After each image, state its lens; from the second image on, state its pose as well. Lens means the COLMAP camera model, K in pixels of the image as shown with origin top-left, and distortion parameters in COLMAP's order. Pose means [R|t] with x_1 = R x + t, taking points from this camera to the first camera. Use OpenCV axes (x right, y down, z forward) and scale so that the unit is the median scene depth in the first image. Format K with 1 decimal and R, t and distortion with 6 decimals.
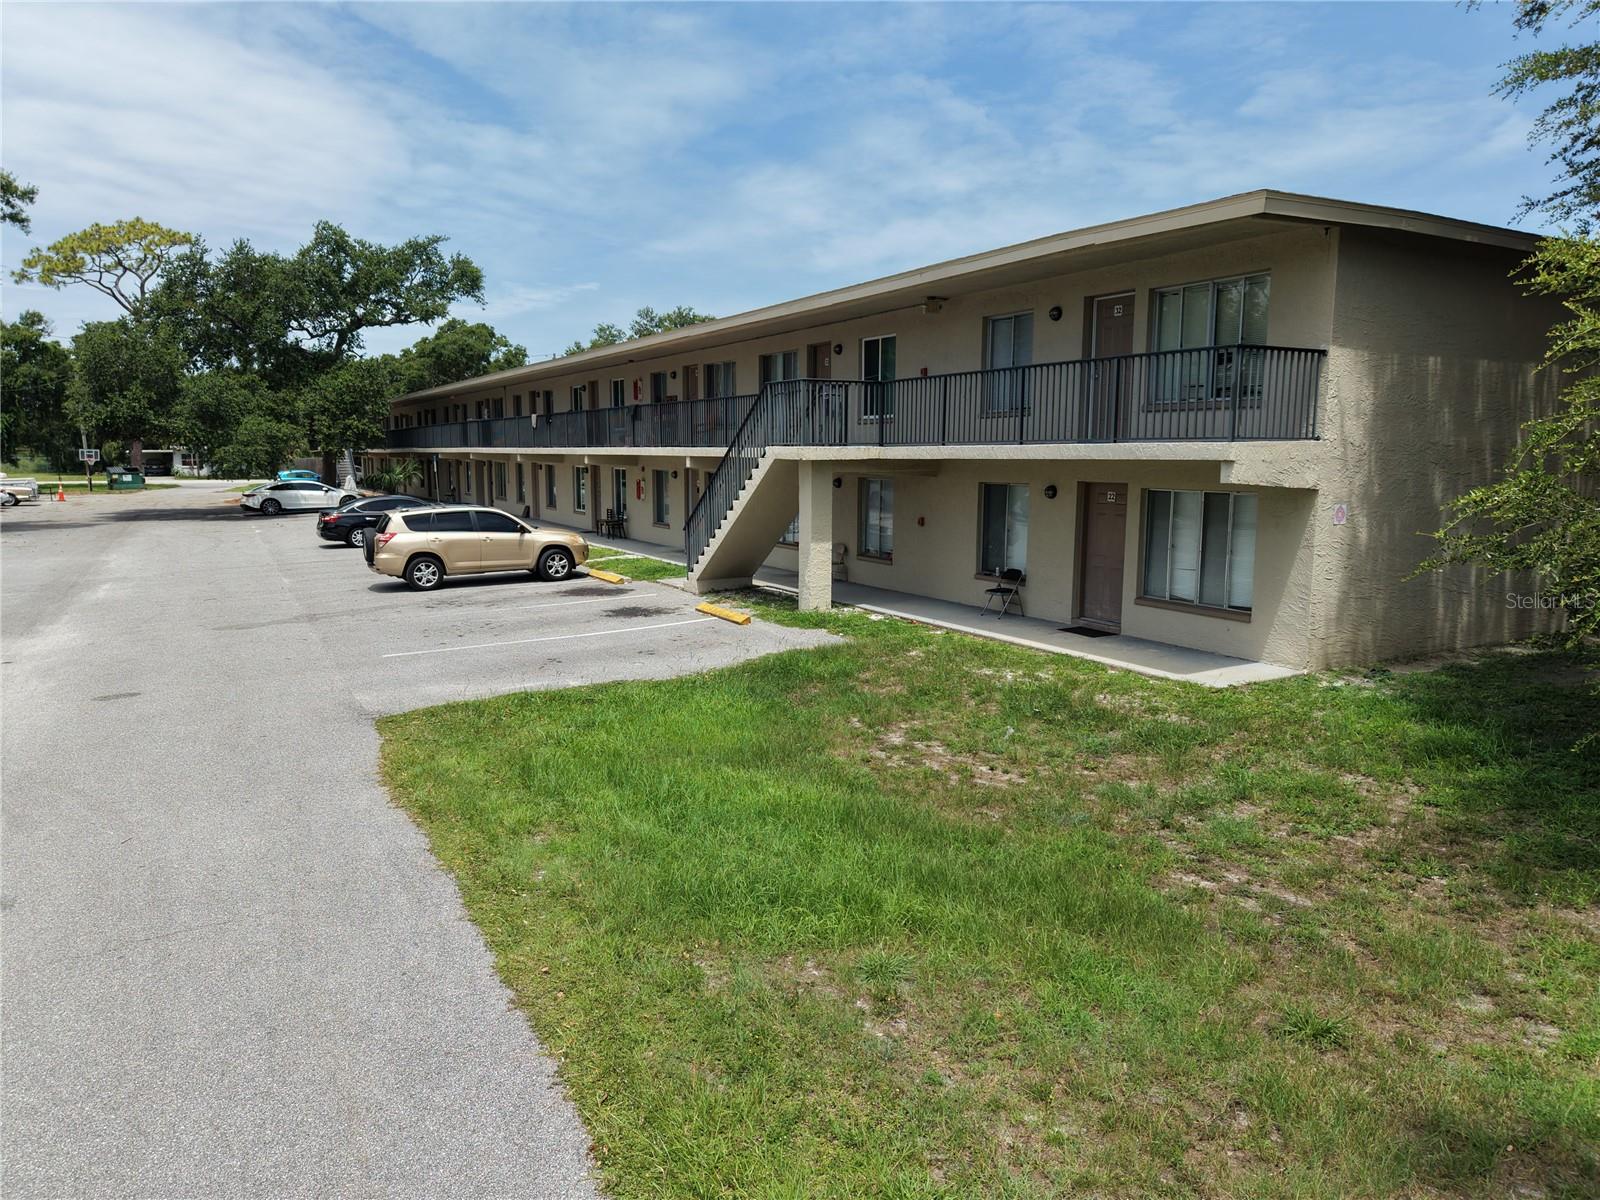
lens RADIAL K [[1084.6, 0, 800.0], [0, 1084.6, 600.0], [0, 0, 1]] dist [0.010058, 0.004847]
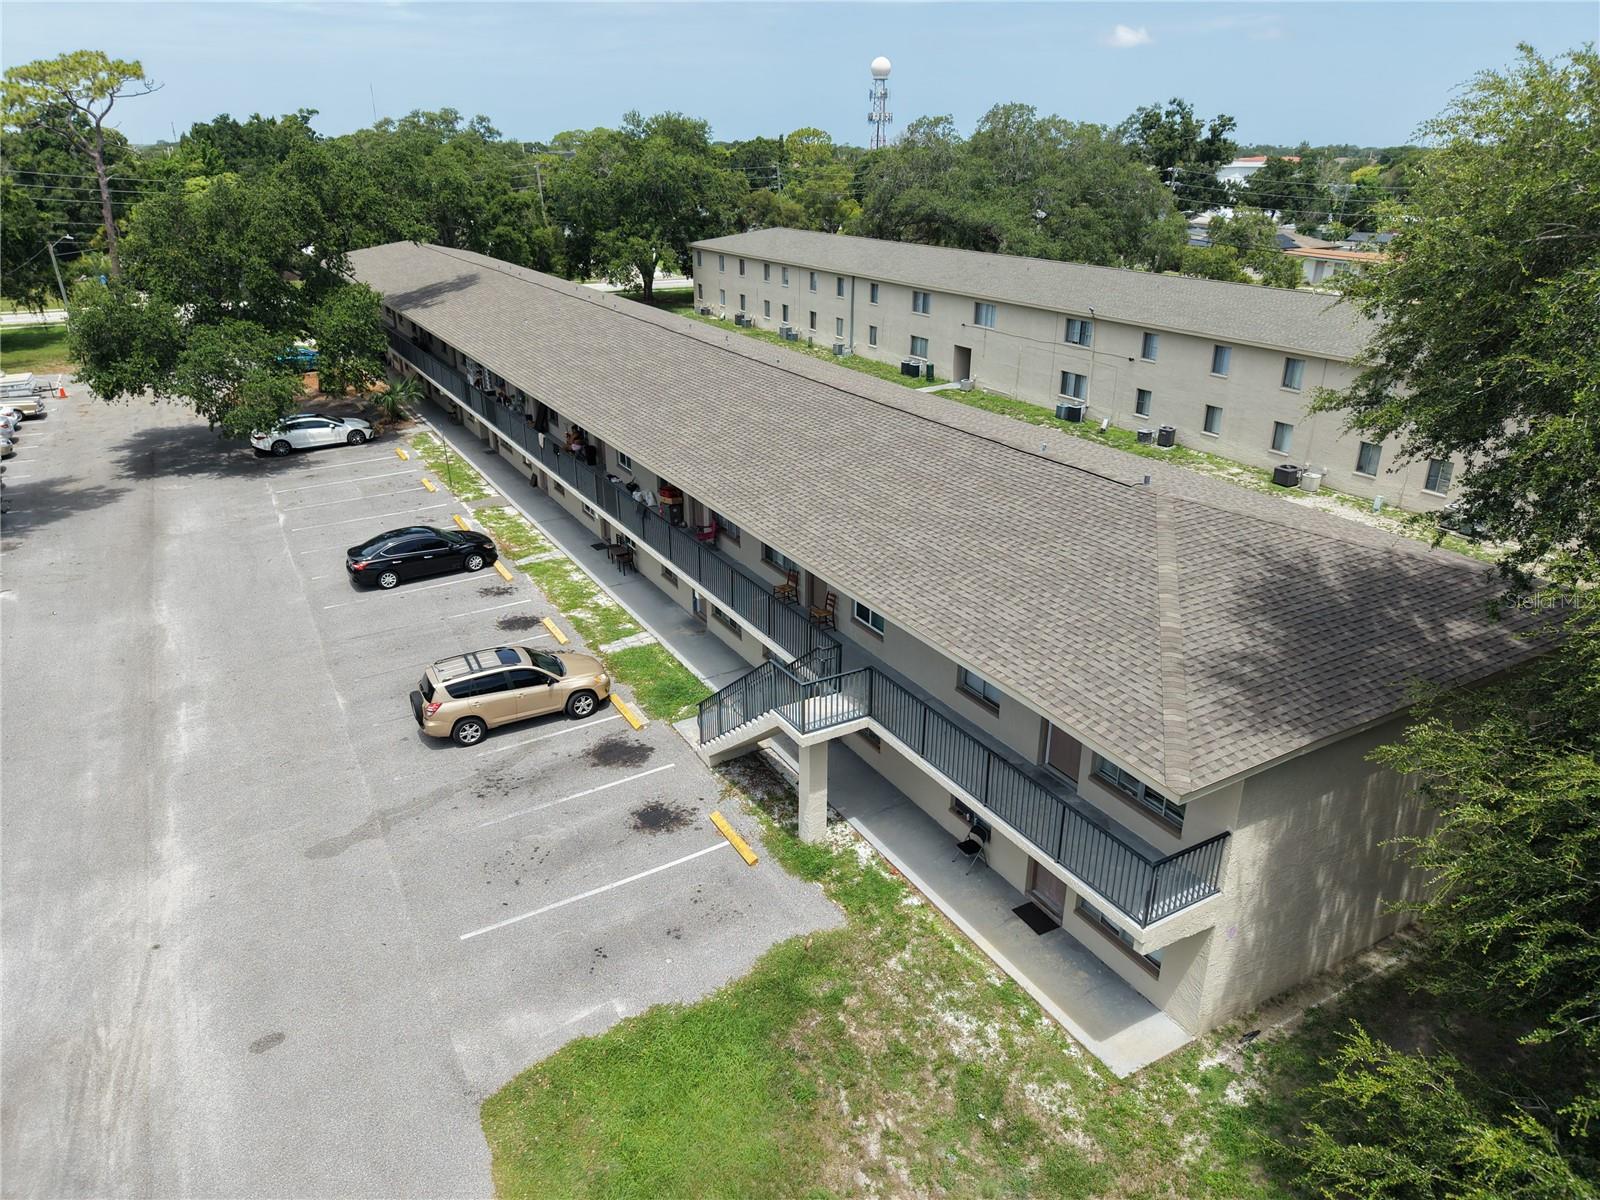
lens RADIAL K [[1084.6, 0, 800.0], [0, 1084.6, 600.0], [0, 0, 1]] dist [0.010058, 0.004847]
pose [[0.999991, -0.001627, 0.003851, -0.003255], [0.000588, 0.966776, 0.255624, -0.426257], [-0.004139, -0.255619, 0.966769, -0.061573]]
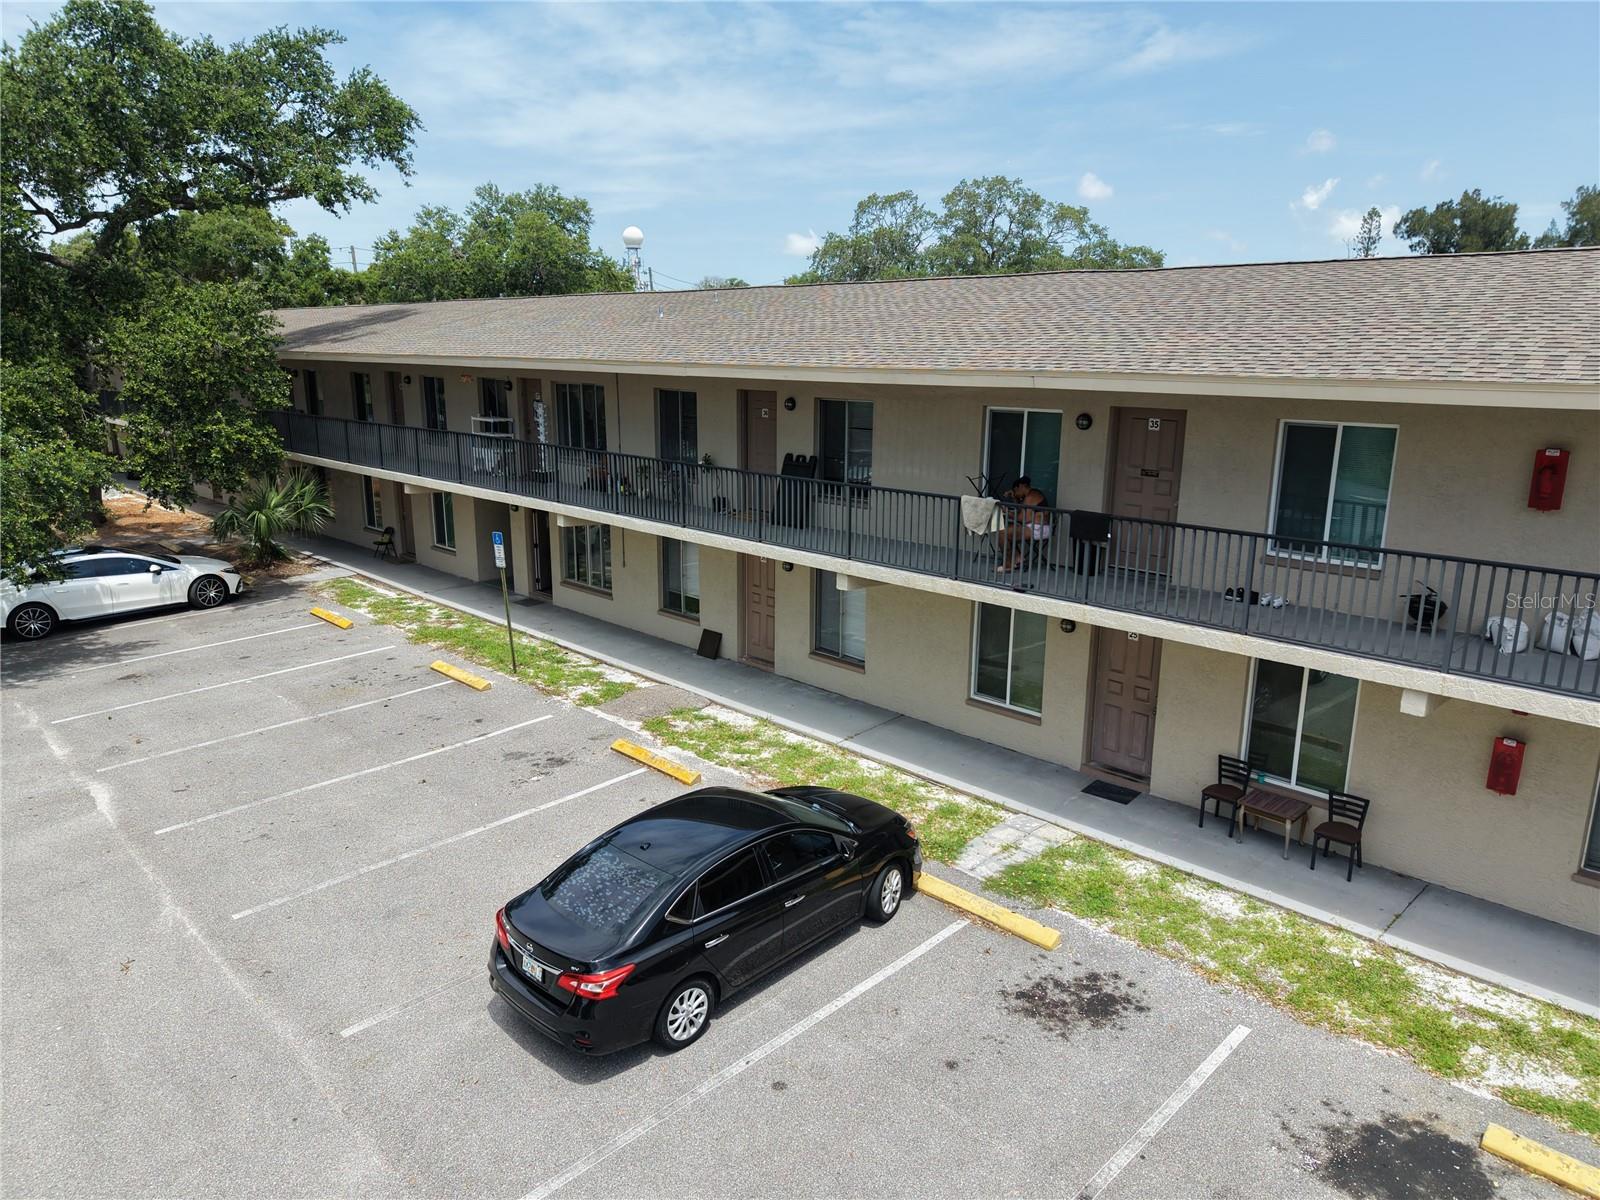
lens RADIAL K [[1068.0, 0, 800.0], [0, 1068.0, 600.0], [0, 0, 1]] dist [0.048681, -0.033565]
pose [[0.963673, -0.058942, 0.260500, -0.605313], [0.032467, 0.993964, 0.104795, -0.267649], [-0.265104, -0.092531, 0.959770, 0.989193]]
